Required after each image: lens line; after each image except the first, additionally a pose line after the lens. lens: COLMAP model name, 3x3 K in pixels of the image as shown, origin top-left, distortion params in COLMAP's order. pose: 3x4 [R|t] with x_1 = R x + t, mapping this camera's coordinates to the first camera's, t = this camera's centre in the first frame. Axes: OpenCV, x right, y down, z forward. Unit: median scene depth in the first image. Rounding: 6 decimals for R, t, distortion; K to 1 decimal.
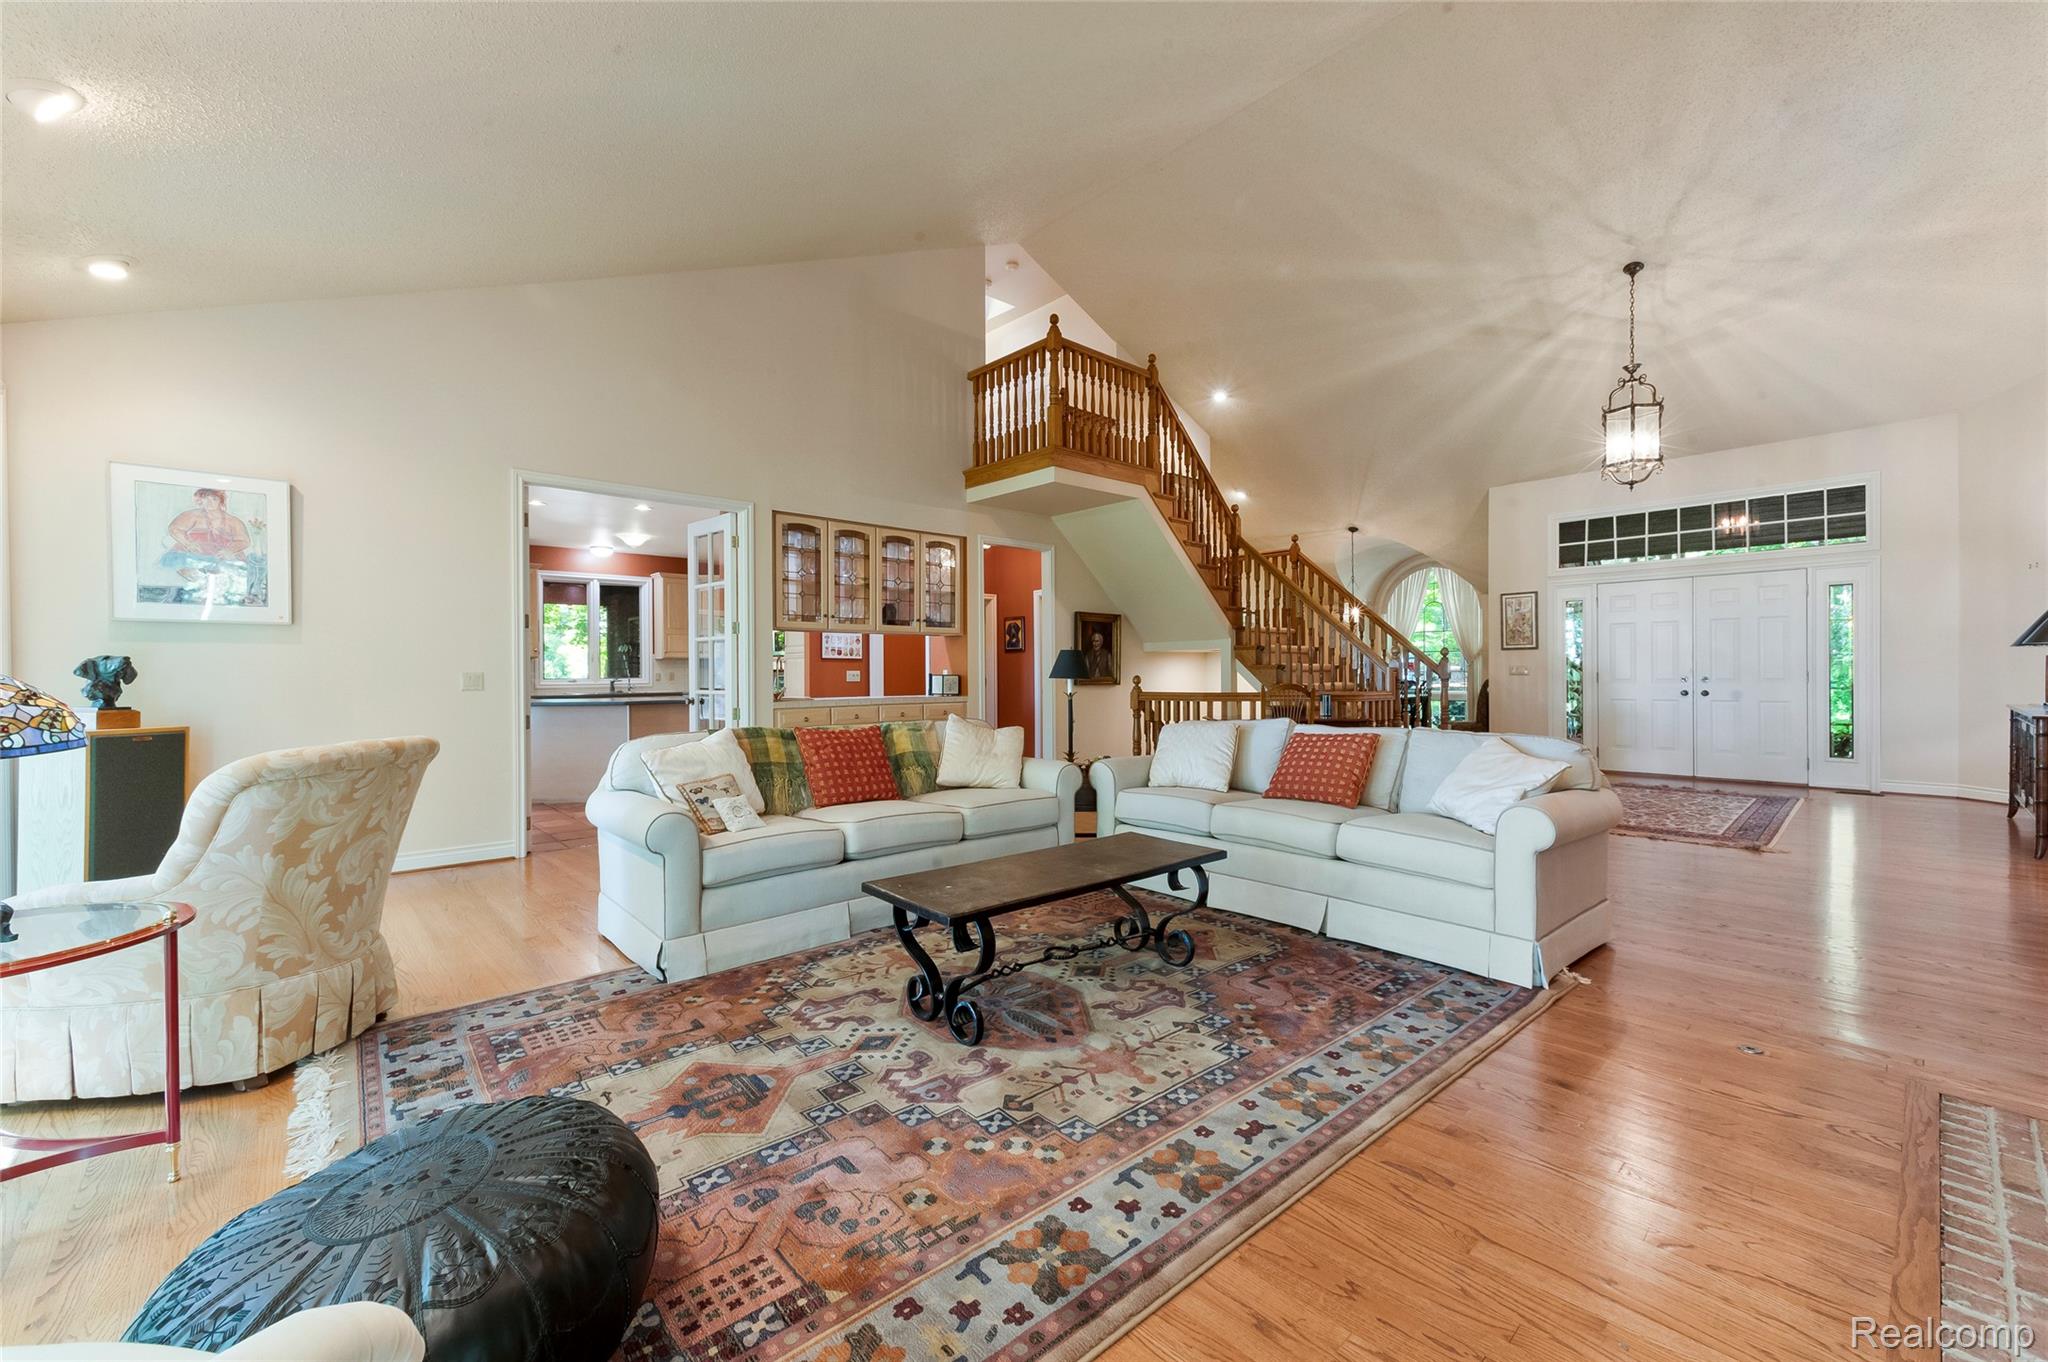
lens RADIAL K [[809.4, 0, 1030.4], [0, 809.4, 670.9], [0, 0, 1]] dist [0.001970, 0.000200]
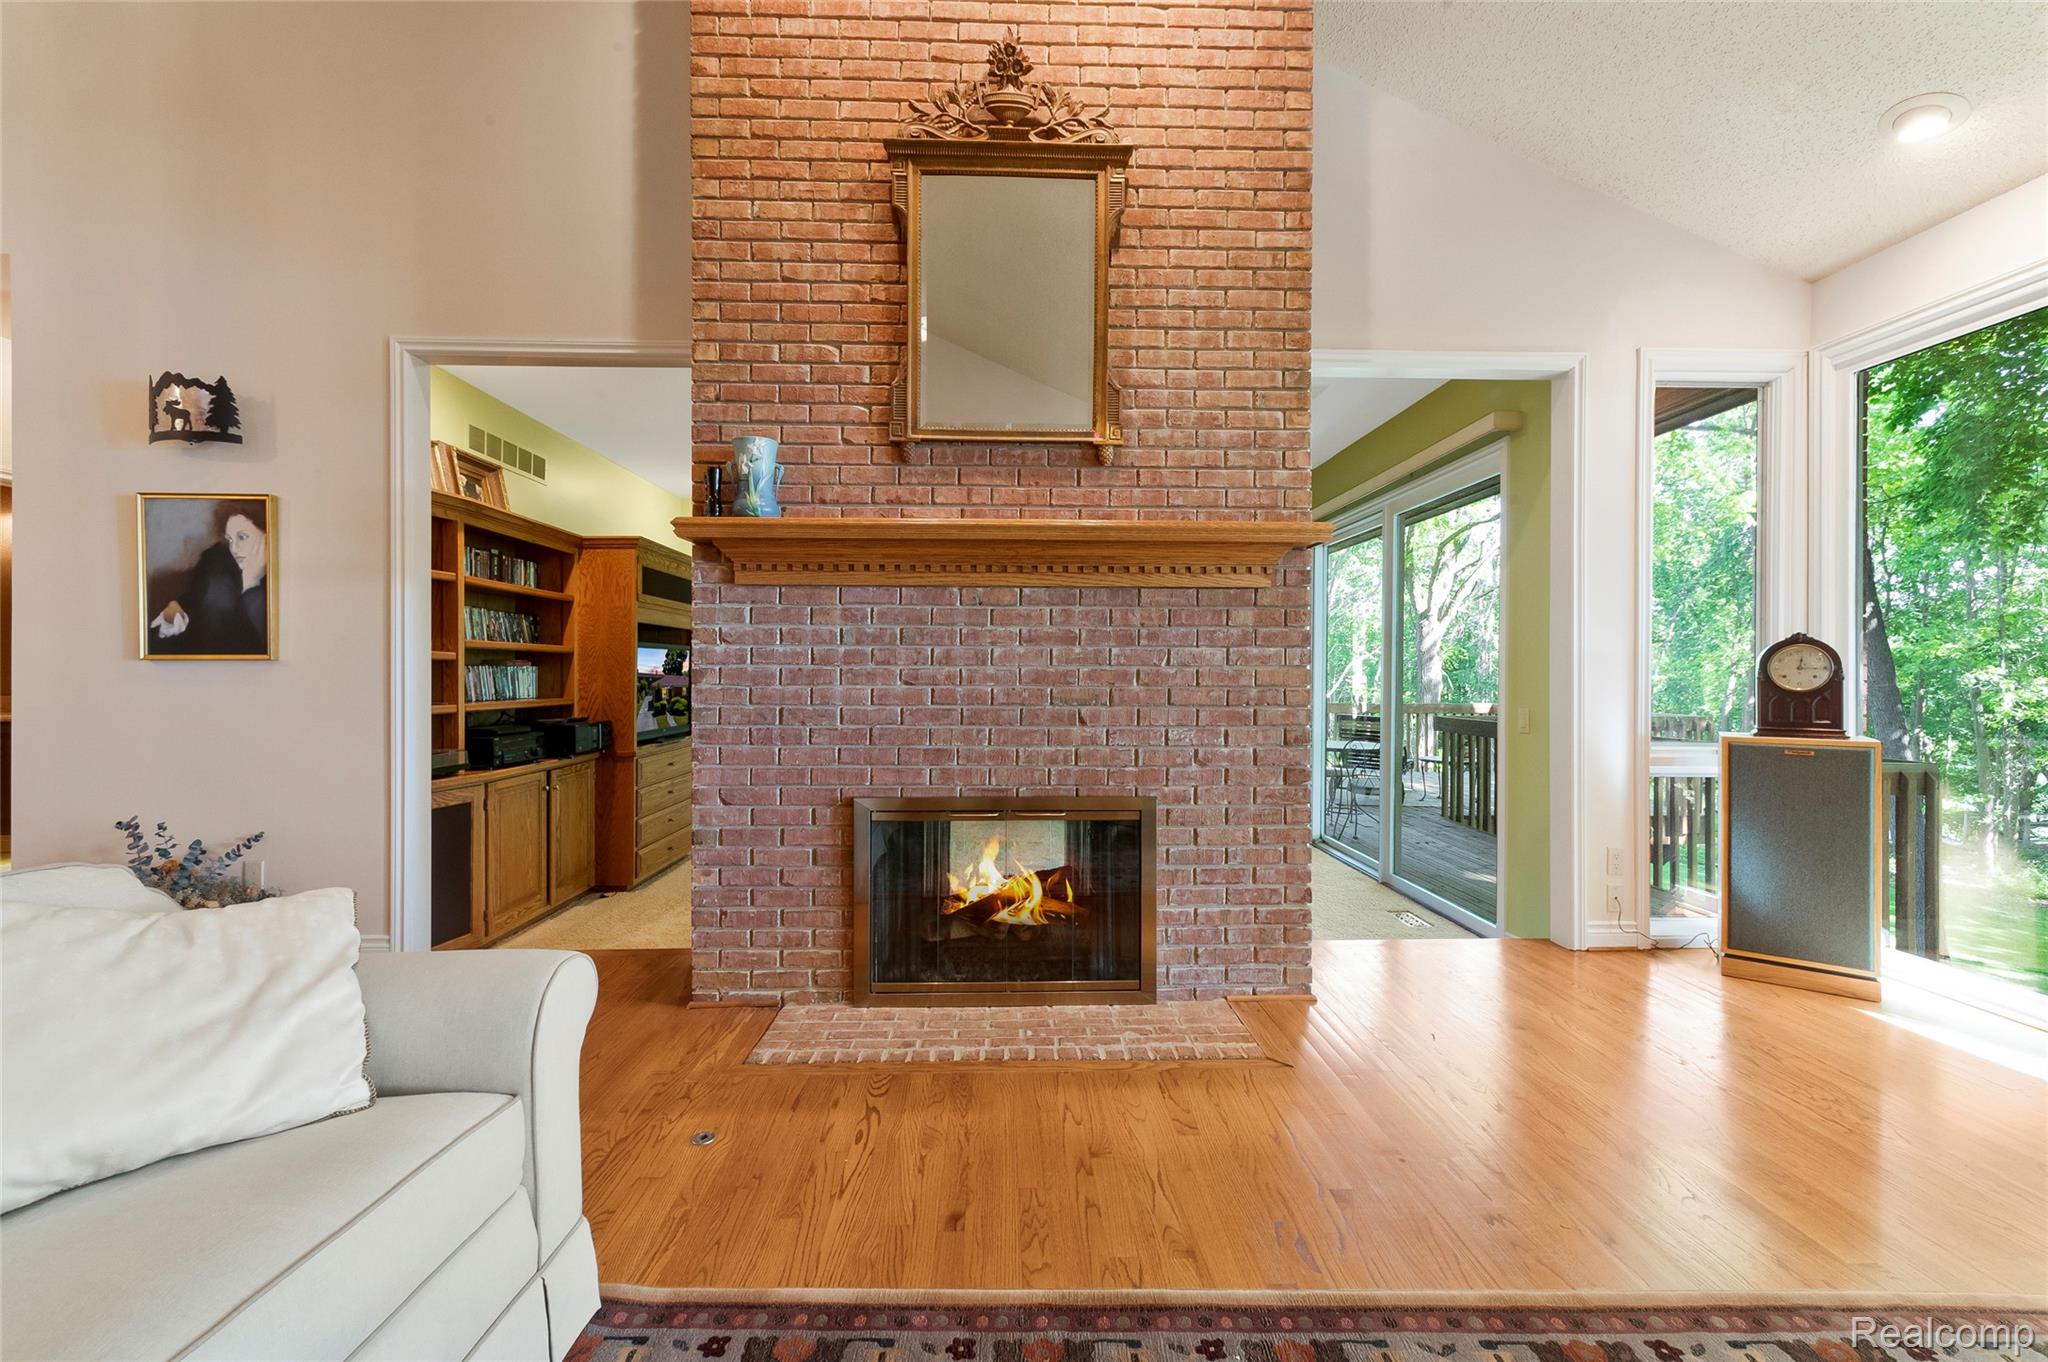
lens RADIAL K [[809.4, 0, 1030.4], [0, 809.4, 670.9], [0, 0, 1]] dist [0.001970, 0.000200]
pose [[-0.763448, 0.008190, 0.645817, 0.090642], [0.001393, 0.999938, -0.011034, -0.003851], [-0.645867, -0.007524, -0.763413, 1.414406]]
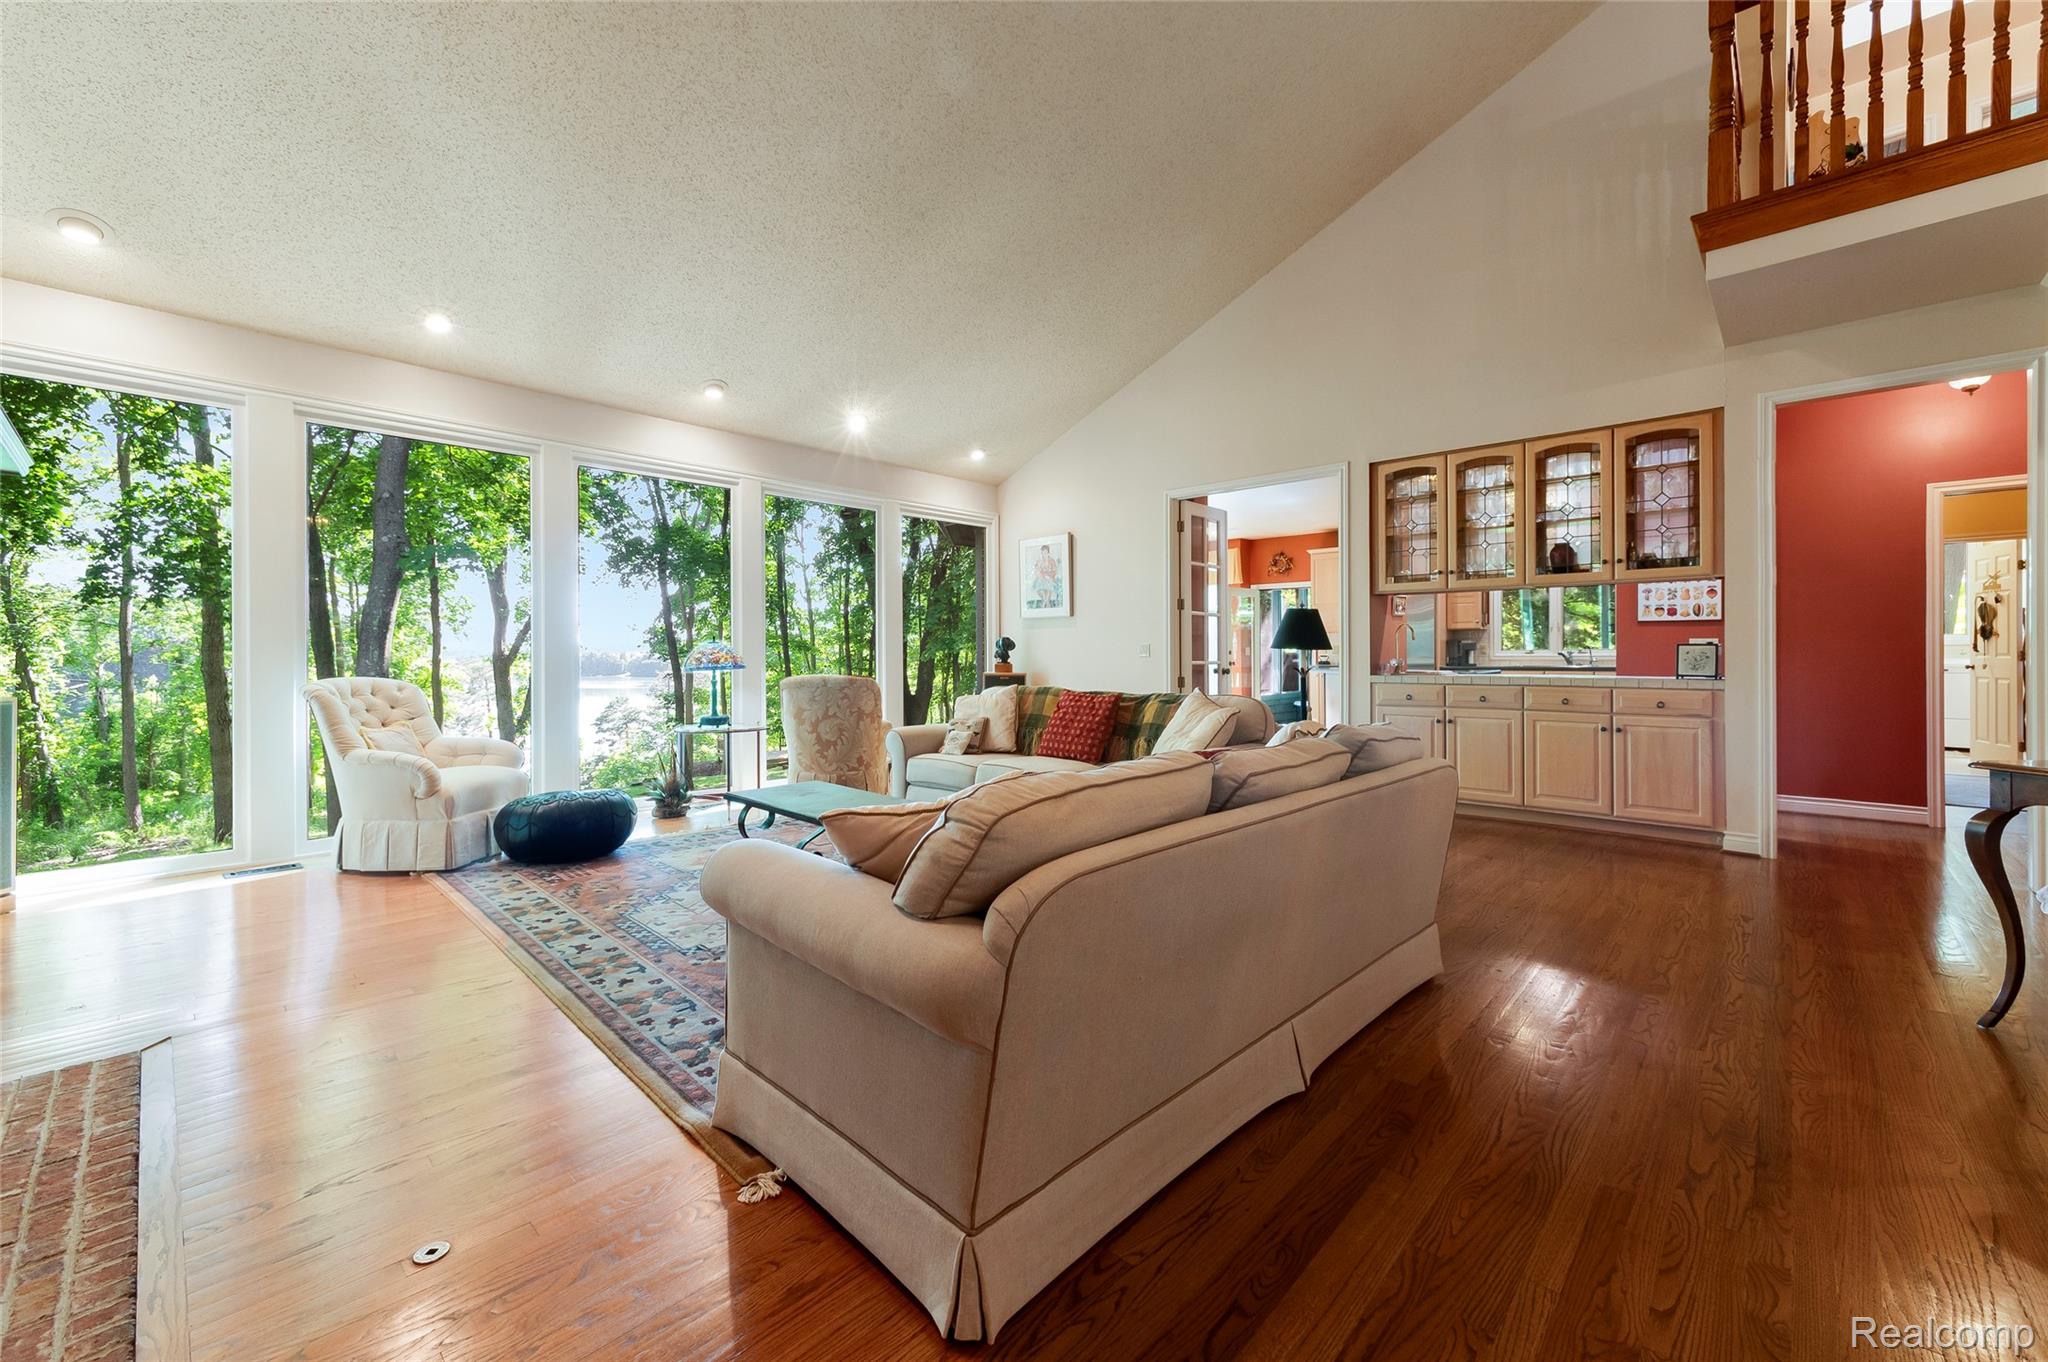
lens RADIAL K [[845.5, 0, 1018.8], [0, 845.5, 656.8], [0, 0, 1]] dist [0.000495, 0.000035]
pose [[0.064484, 0.009143, -0.997877, 1.535487], [0.006952, 0.999930, 0.009611, 0.016110], [0.997894, -0.007557, 0.064416, 1.396153]]
